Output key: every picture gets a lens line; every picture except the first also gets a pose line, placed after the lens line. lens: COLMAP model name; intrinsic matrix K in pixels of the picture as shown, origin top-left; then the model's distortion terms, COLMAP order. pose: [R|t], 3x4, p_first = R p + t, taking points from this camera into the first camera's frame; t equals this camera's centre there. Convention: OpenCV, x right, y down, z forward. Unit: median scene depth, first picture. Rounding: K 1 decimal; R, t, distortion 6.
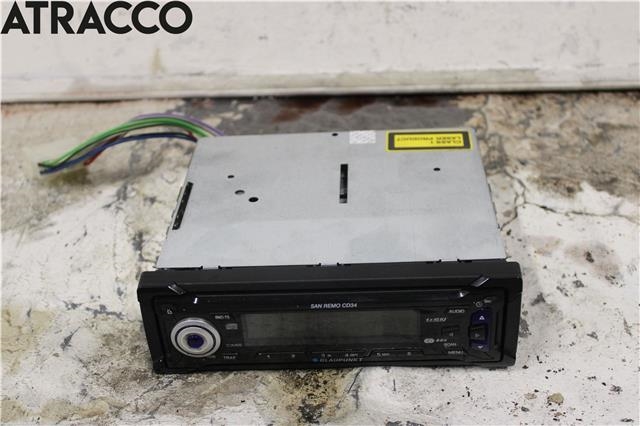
lens RADIAL K [[869.1, 0, 317.4], [0, 869.1, 210.3], [0, 0, 1]] dist [-0.058977, 0.000000]
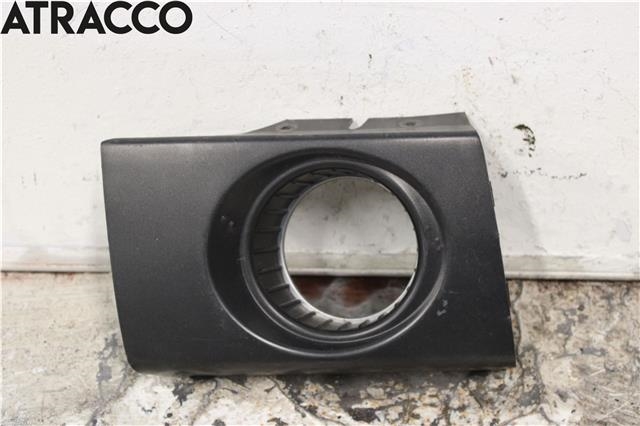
lens RADIAL K [[1038.4, 0, 322.3], [0, 1038.4, 219.2], [0, 0, 1]] dist [0.000387, 0.000000]
pose [[0.999648, 0.011598, 0.023856, -0.025043], [-0.012907, 0.998378, 0.055454, -0.275771], [-0.023174, -0.055742, 0.998176, -0.005509]]
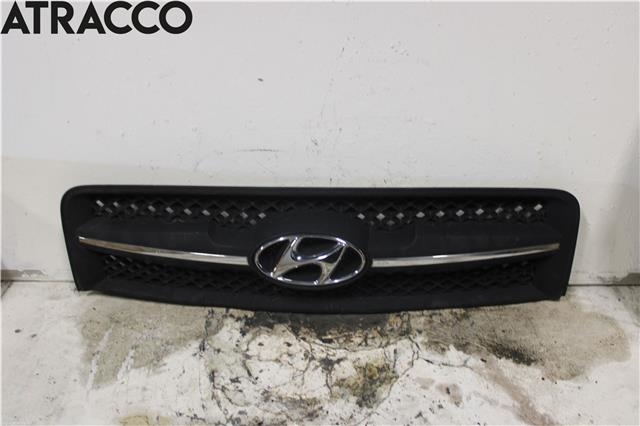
lens RADIAL K [[658.0, 0, 314.3], [0, 658.0, 215.3], [0, 0, 1]] dist [-0.108924, 0.000000]
pose [[0.999914, 0.011121, -0.006912, 0.019708], [-0.011781, 0.994474, -0.104317, -0.150317], [0.005714, 0.104390, 0.994520, -0.399694]]
